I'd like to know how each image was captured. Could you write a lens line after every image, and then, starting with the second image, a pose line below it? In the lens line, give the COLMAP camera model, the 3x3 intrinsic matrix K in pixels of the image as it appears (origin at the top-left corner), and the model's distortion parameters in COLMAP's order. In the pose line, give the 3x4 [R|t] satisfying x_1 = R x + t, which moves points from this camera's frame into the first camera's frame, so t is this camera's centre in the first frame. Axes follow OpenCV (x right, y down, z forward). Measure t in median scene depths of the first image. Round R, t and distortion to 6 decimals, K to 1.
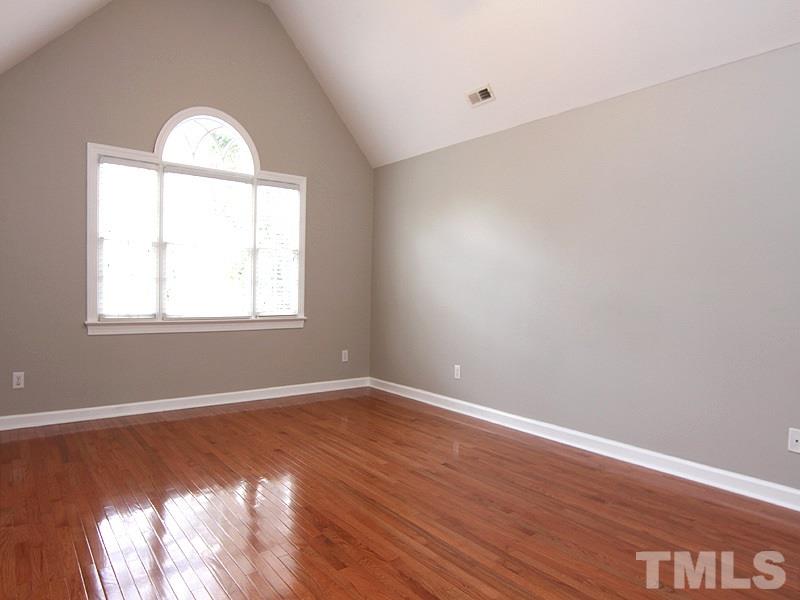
lens RADIAL K [[510.8, 0, 400.0], [0, 510.8, 300.0], [0, 0, 1]] dist [-0.014707, 0.000220]
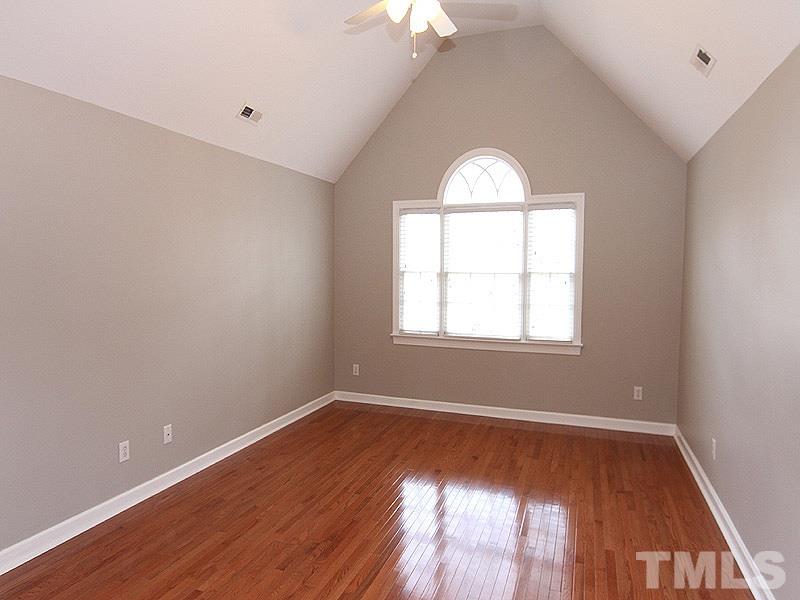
lens RADIAL K [[510.8, 0, 400.0], [0, 510.8, 300.0], [0, 0, 1]] dist [-0.014707, 0.000220]
pose [[0.532728, 0.035509, -0.845541, 0.500726], [-0.015310, 0.999360, 0.032323, -0.085651], [0.846148, -0.004274, 0.532931, 0.268576]]
